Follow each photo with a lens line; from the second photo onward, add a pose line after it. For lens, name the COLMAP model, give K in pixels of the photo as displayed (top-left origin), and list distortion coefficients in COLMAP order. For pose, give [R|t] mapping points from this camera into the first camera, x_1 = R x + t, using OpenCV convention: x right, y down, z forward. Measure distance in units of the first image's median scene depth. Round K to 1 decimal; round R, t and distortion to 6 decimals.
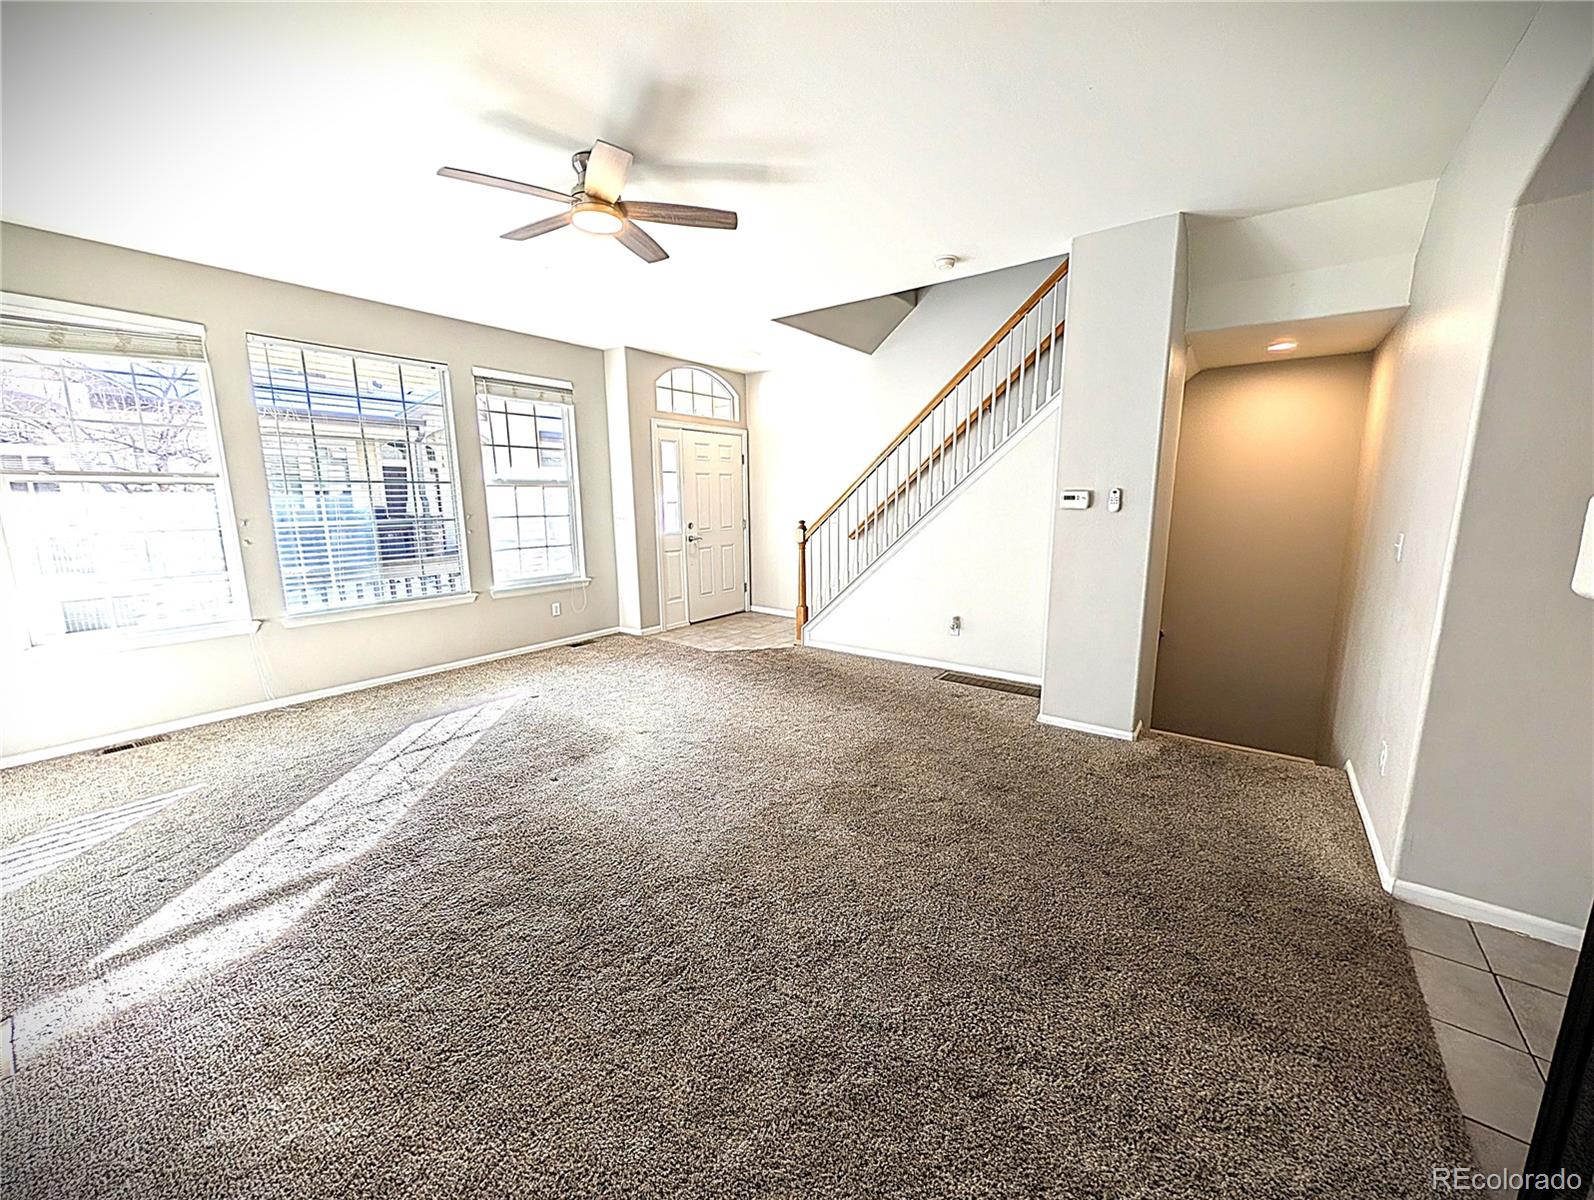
lens RADIAL K [[610.3, 0, 799.7], [0, 610.3, 600.6], [0, 0, 1]] dist [0.001638, -0.000014]
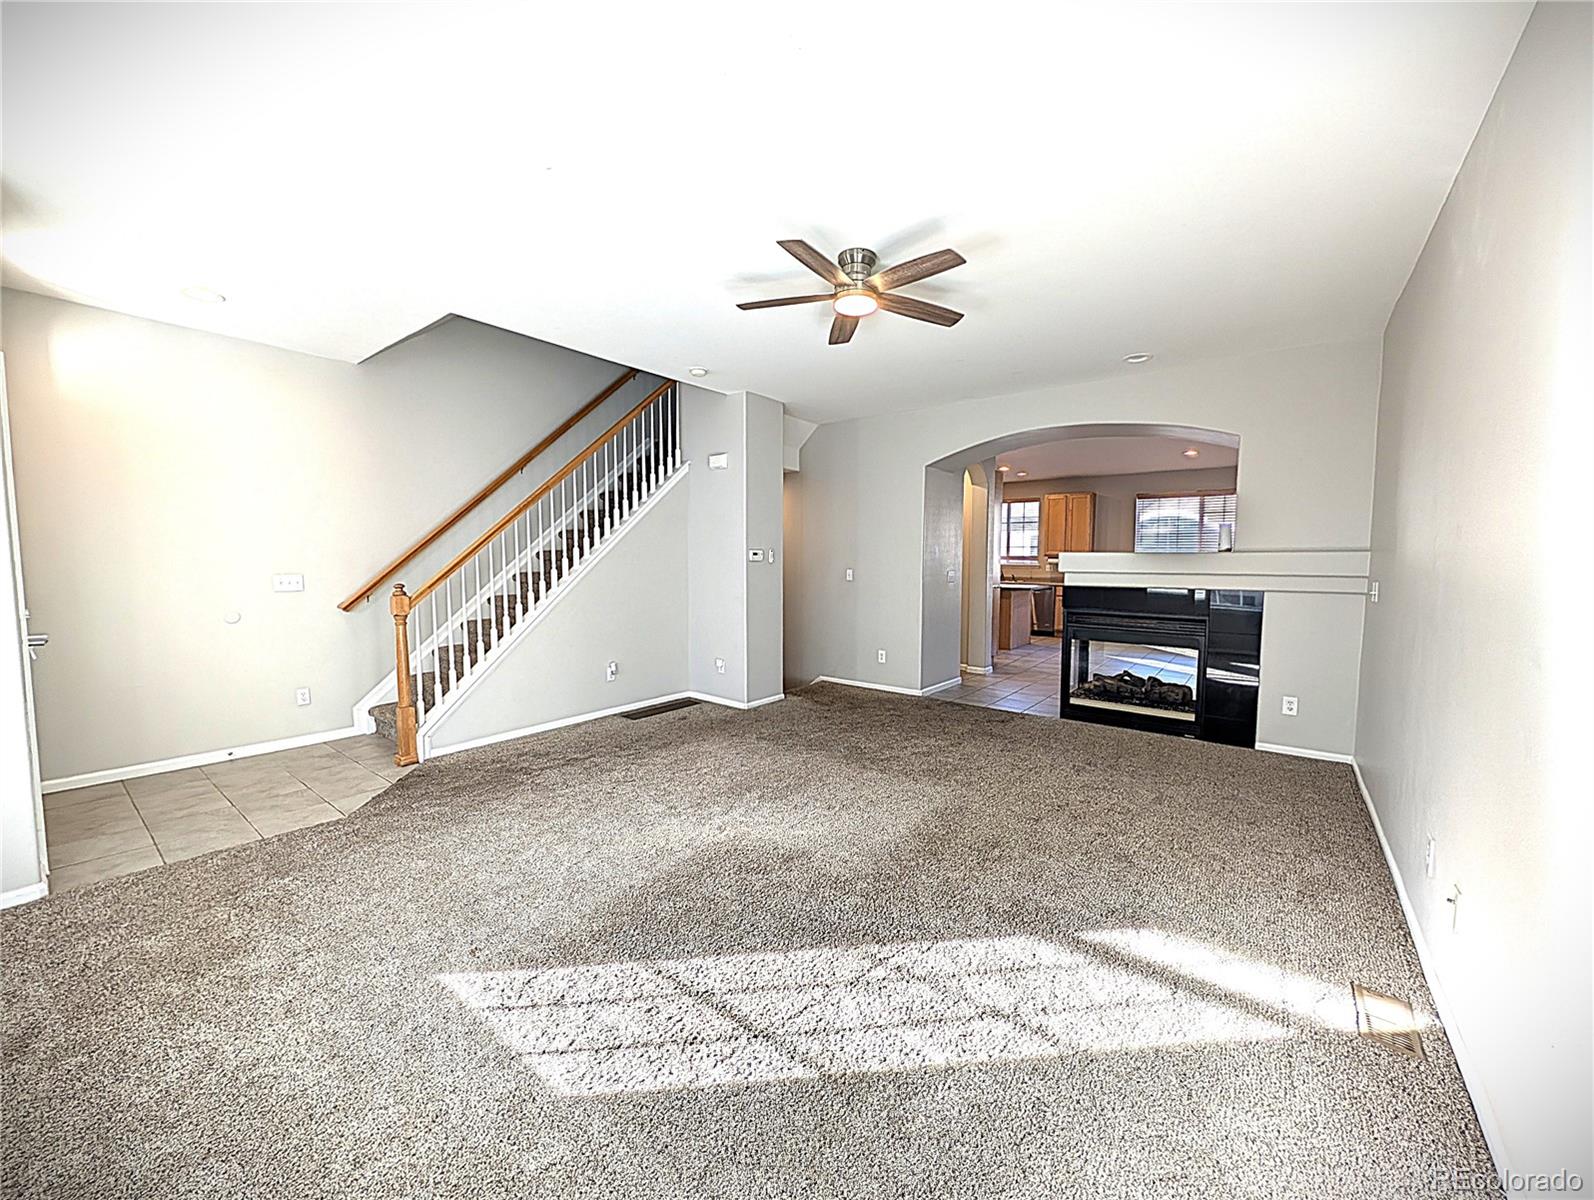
lens RADIAL K [[610.3, 0, 799.7], [0, 610.3, 600.6], [0, 0, 1]] dist [0.001638, -0.000014]
pose [[0.024058, -0.064271, 0.997642, -1.156019], [0.167853, 0.984024, 0.059346, -0.130577], [-0.985518, 0.166029, 0.034462, 0.894722]]
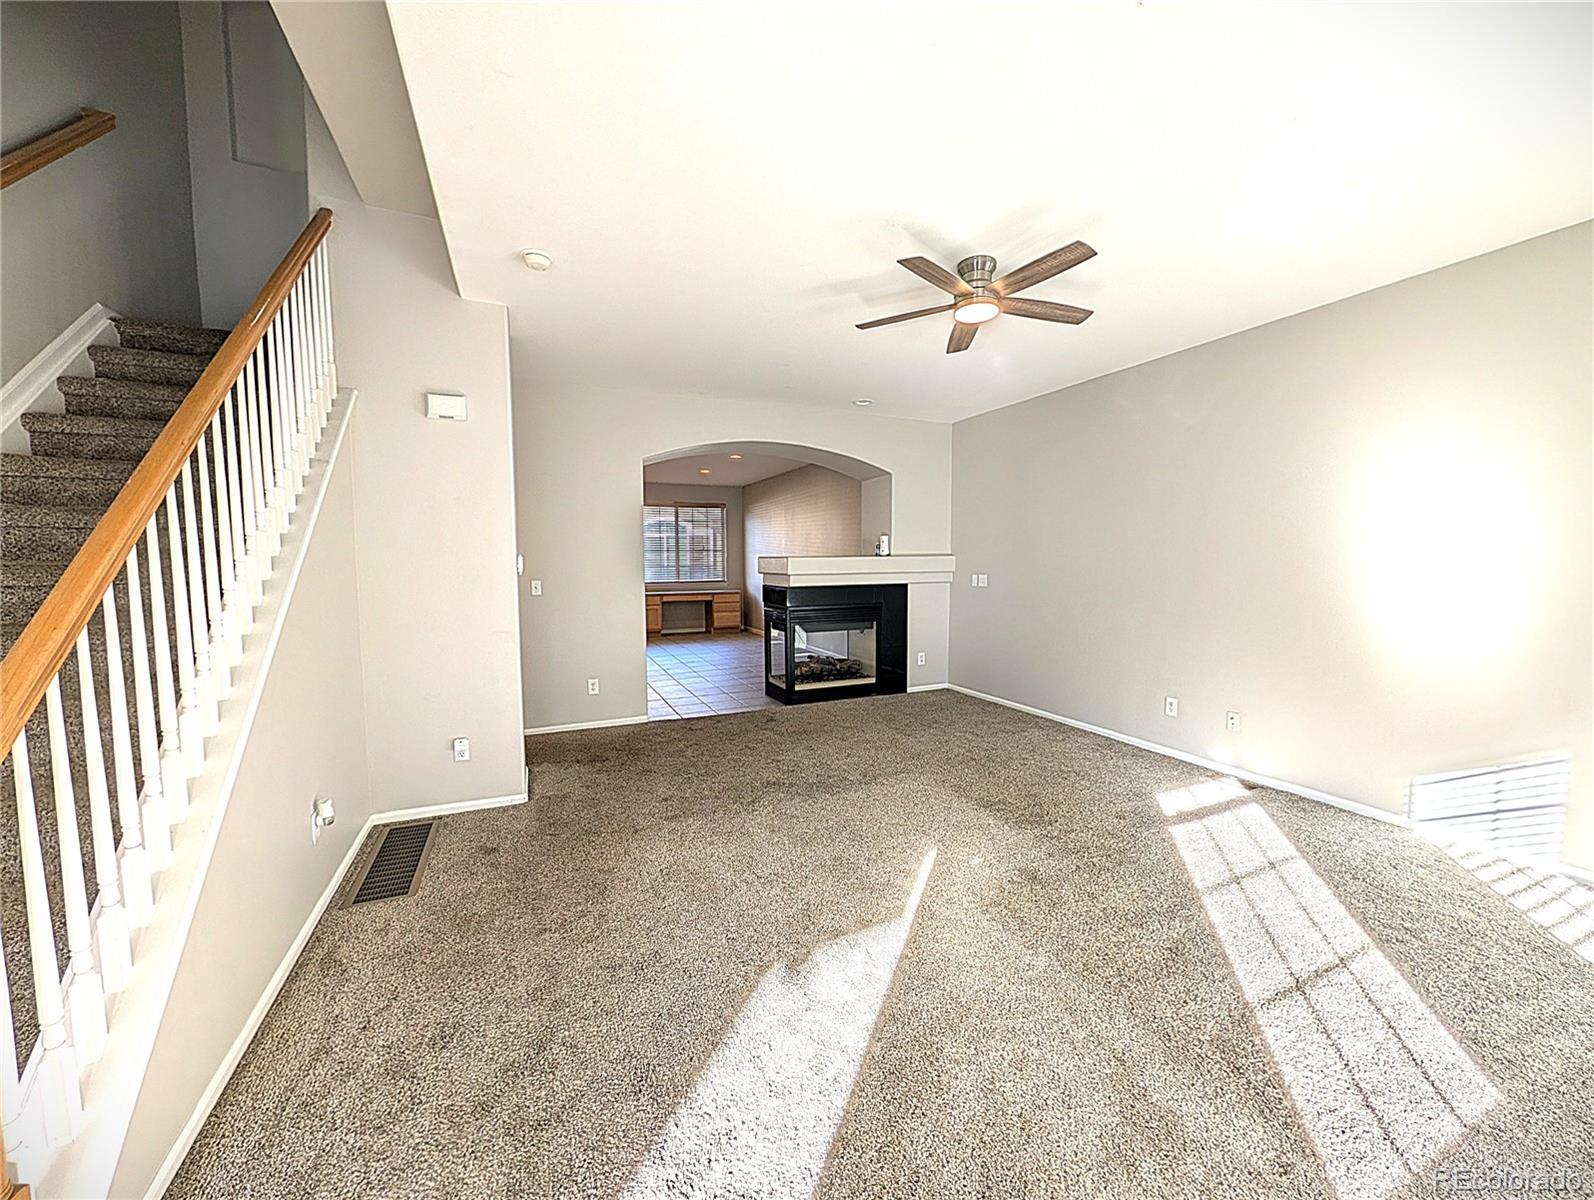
lens RADIAL K [[610.3, 0, 799.7], [0, 610.3, 600.6], [0, 0, 1]] dist [0.001638, -0.000014]
pose [[-0.872754, -0.025443, 0.487497, -0.472826], [0.093687, 0.971347, 0.218421, -0.297515], [-0.479086, 0.236299, -0.845363, 1.721663]]
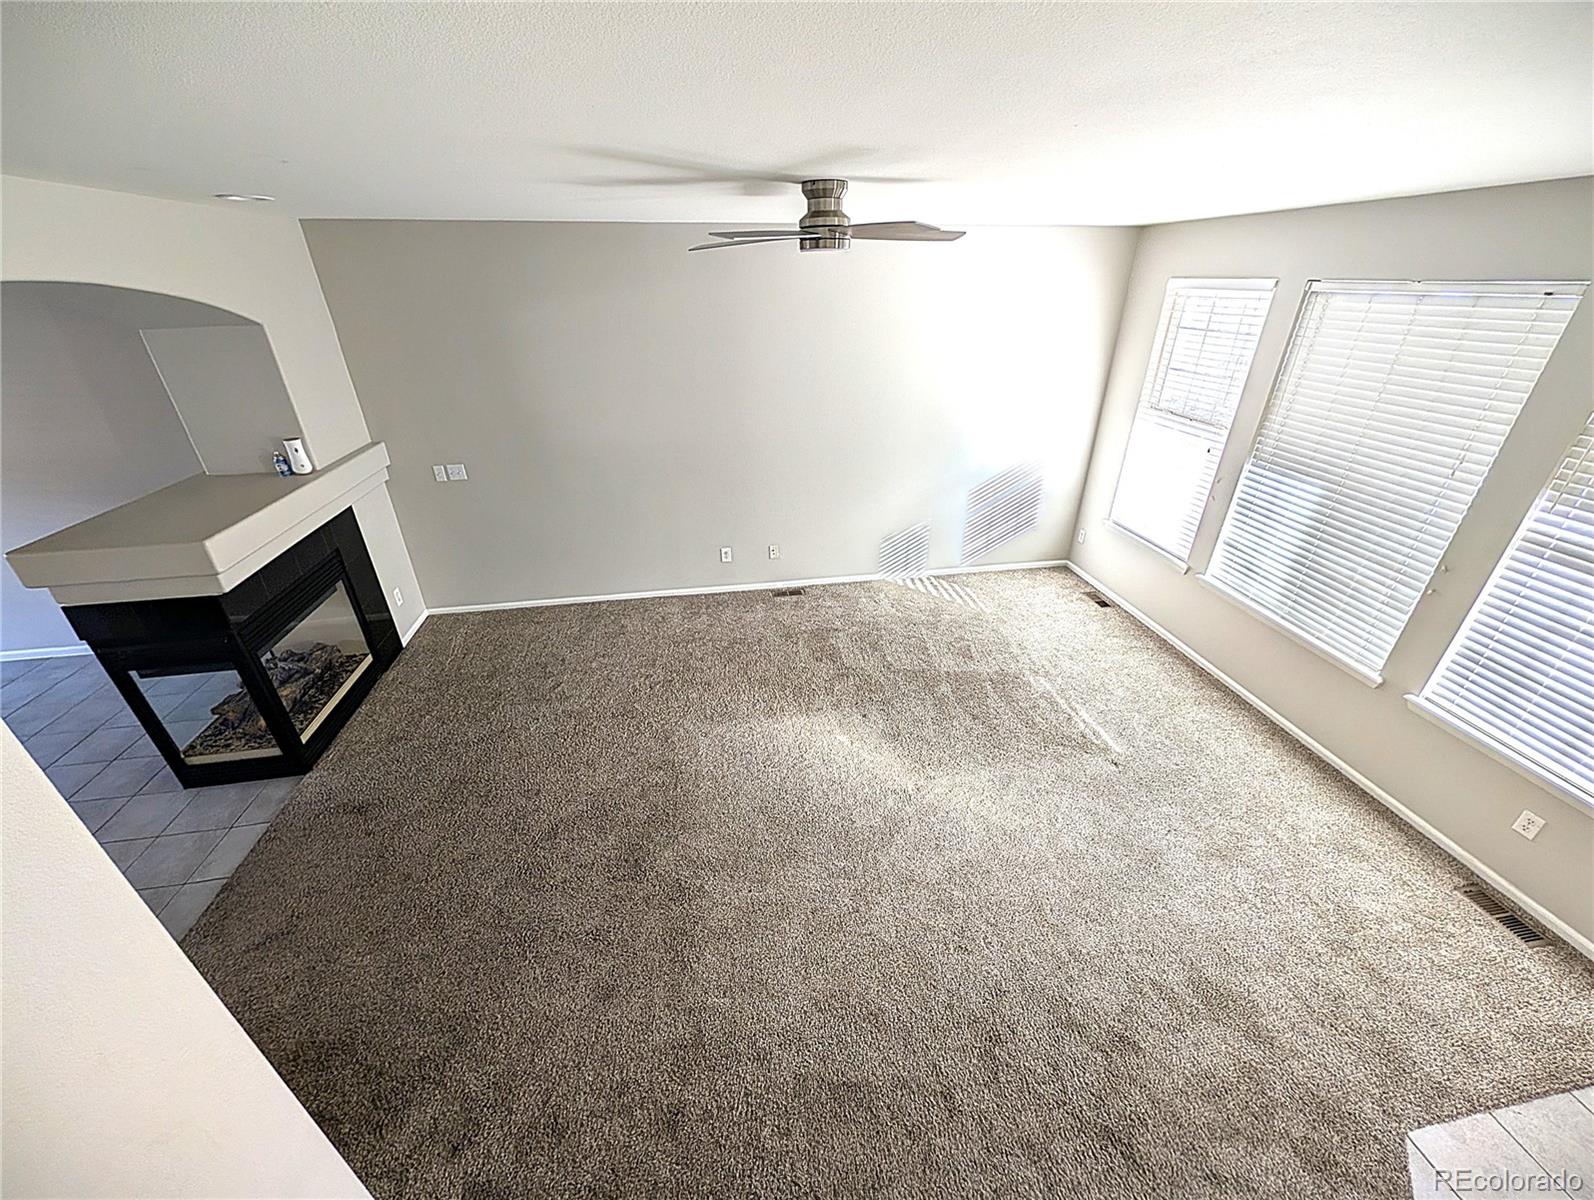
lens RADIAL K [[610.3, 0, 799.7], [0, 610.3, 600.6], [0, 0, 1]] dist [0.001638, -0.000014]
pose [[-0.688576, 0.348307, -0.636039, 0.374544], [-0.122452, 0.808654, 0.575400, -0.562034], [0.714751, 0.474090, -0.514169, 1.322881]]
